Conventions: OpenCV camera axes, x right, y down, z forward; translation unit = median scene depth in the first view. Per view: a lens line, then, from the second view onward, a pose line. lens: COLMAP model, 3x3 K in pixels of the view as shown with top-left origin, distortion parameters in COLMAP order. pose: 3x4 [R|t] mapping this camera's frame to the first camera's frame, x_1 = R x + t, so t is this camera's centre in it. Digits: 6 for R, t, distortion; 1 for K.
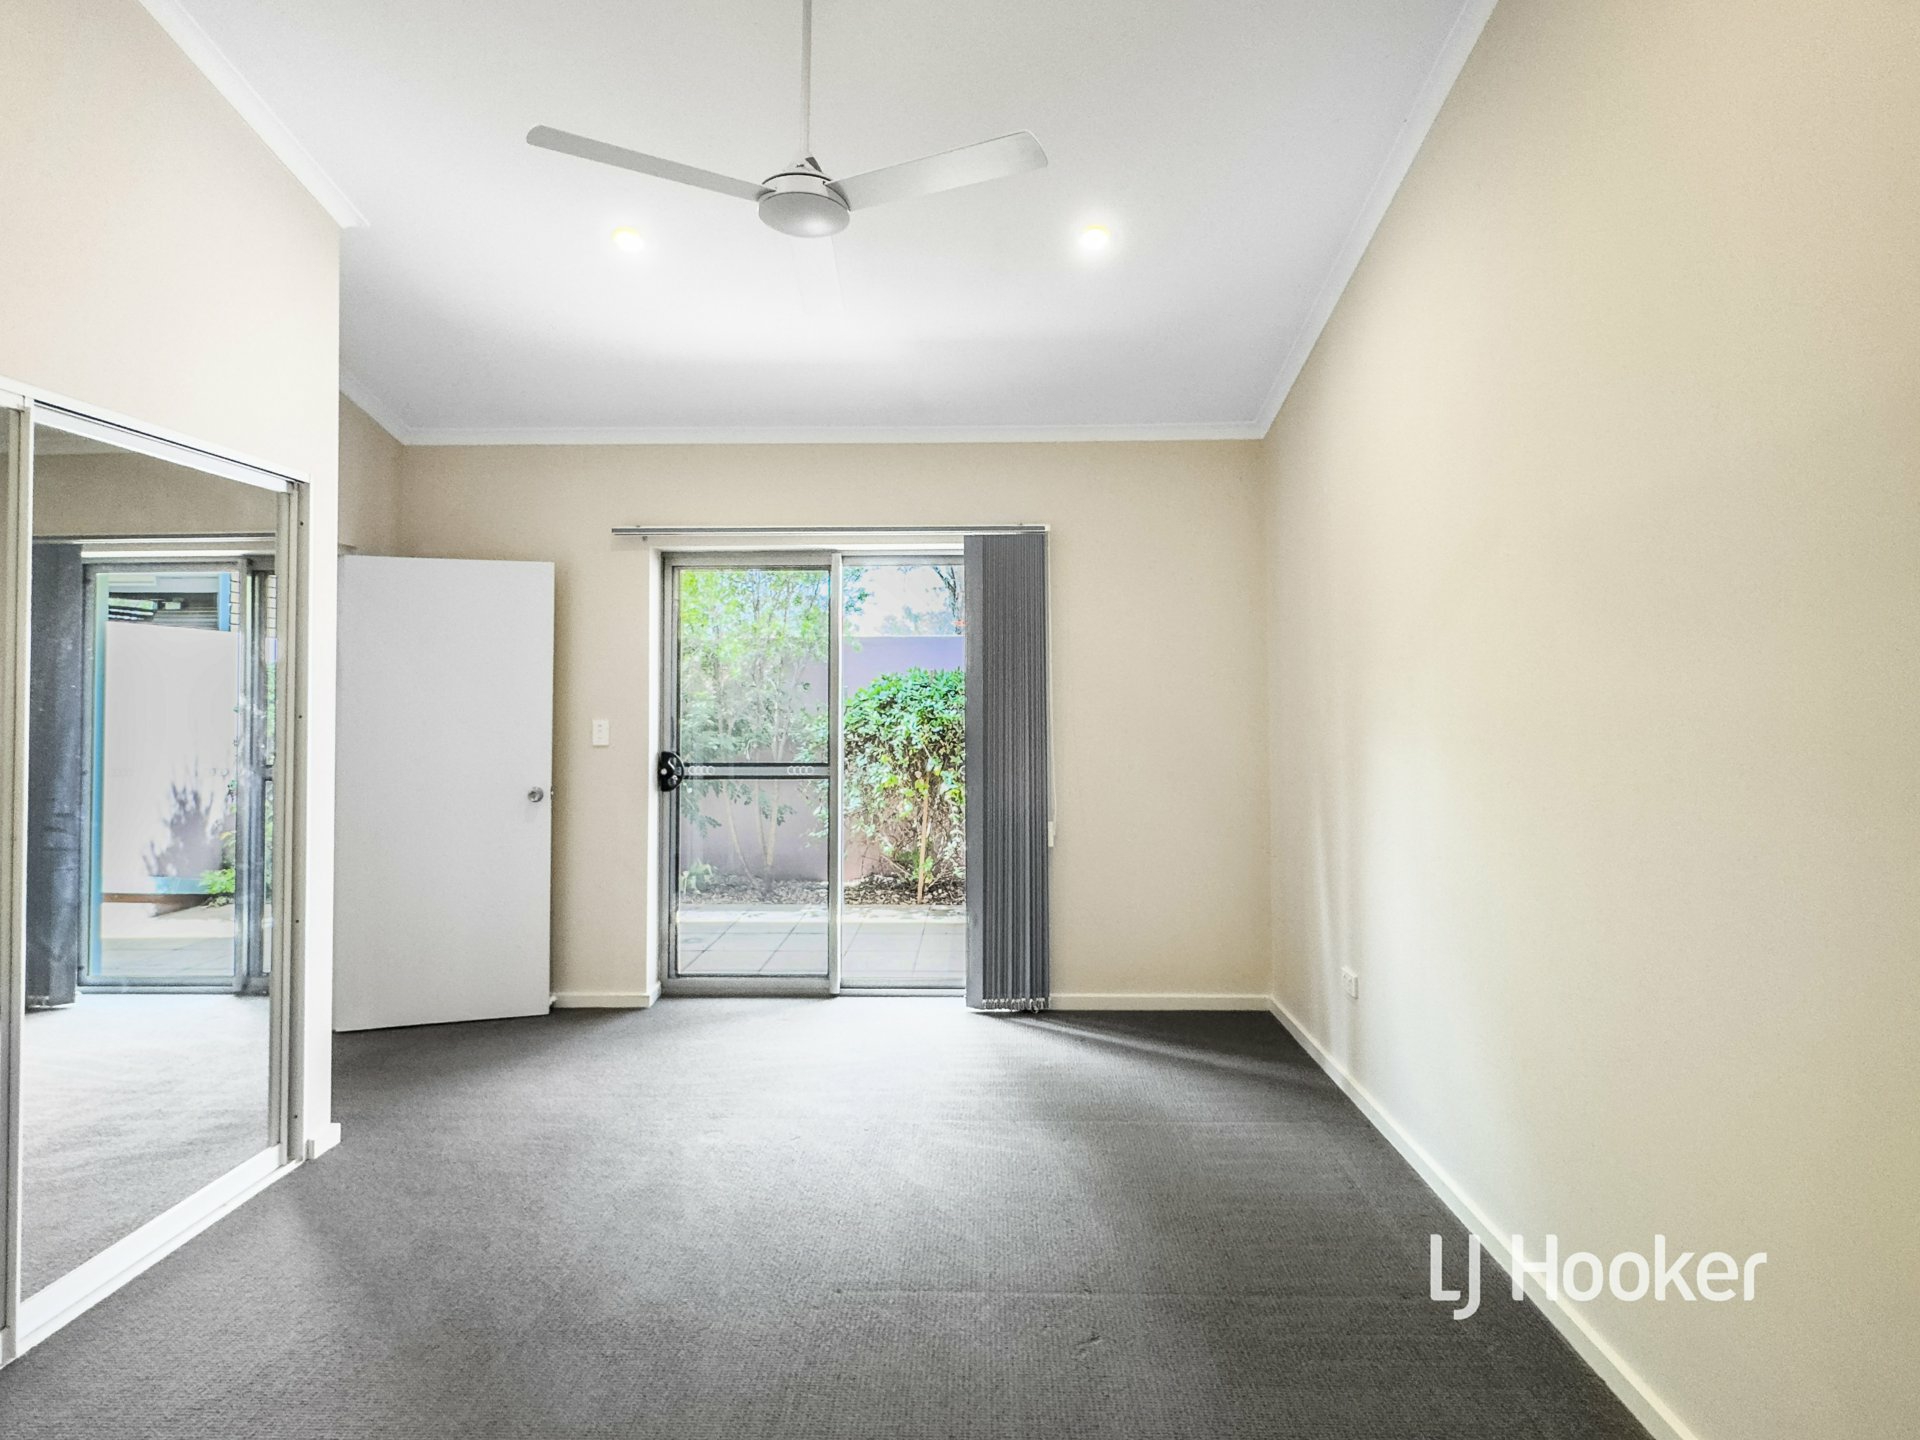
lens RADIAL K [[944.7, 0, 962.9], [0, 944.7, 672.4], [0, 0, 1]] dist [-0.019096, -0.000034]
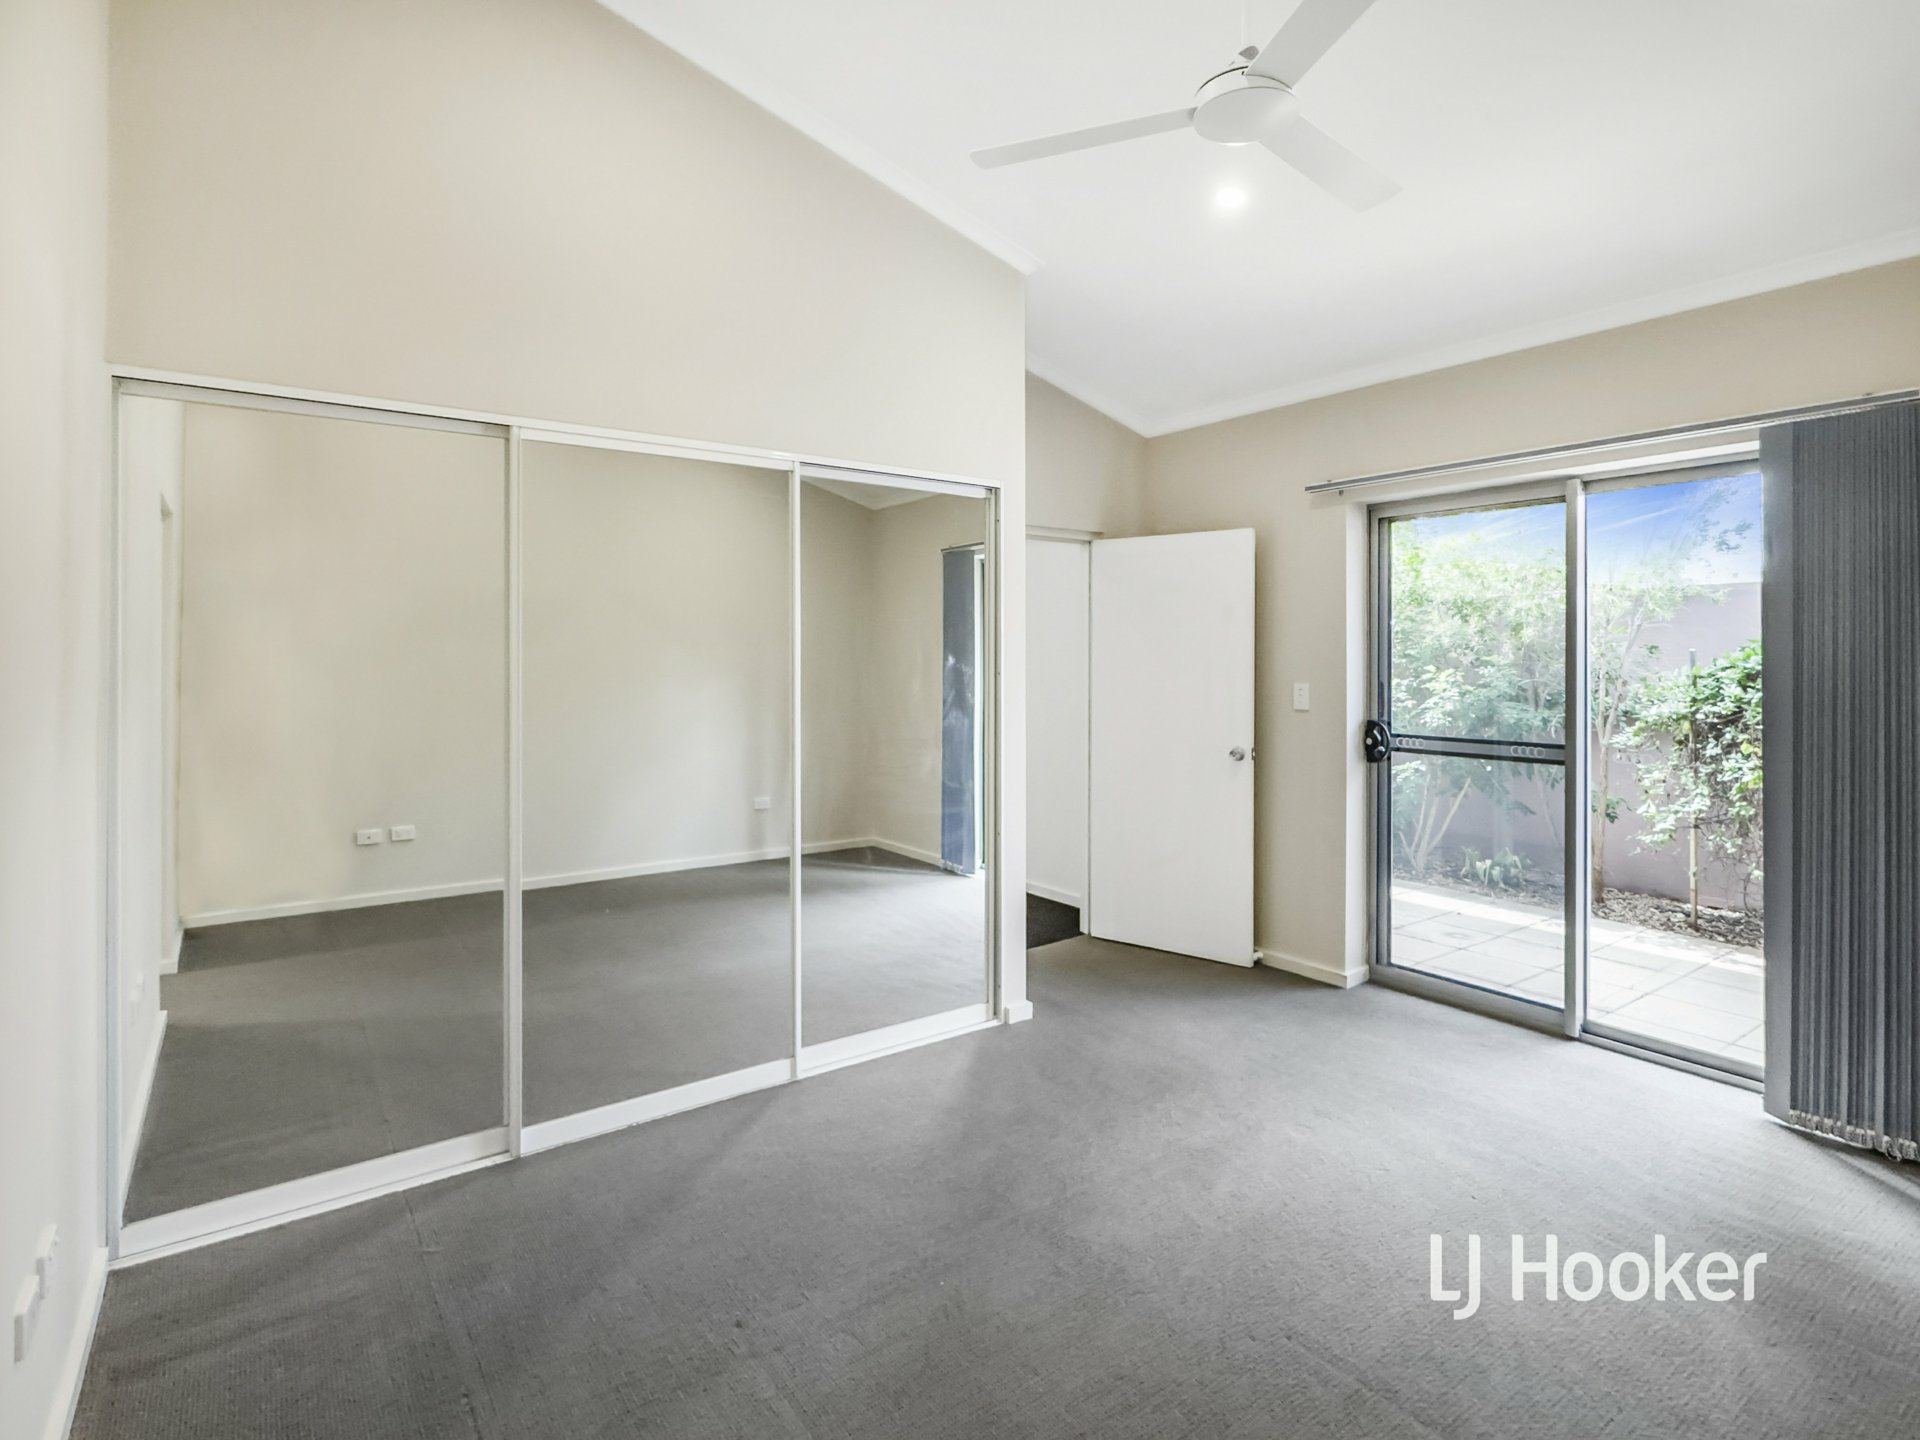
lens RADIAL K [[952.5, 0, 958.8], [0, 952.5, 654.1], [0, 0, 1]] dist [-0.018632, 0.000478]
pose [[0.602566, 0.000421, -0.798069, 0.195828], [0.012502, 0.999872, 0.009967, 0.005213], [0.797971, -0.015983, 0.602483, 0.120658]]
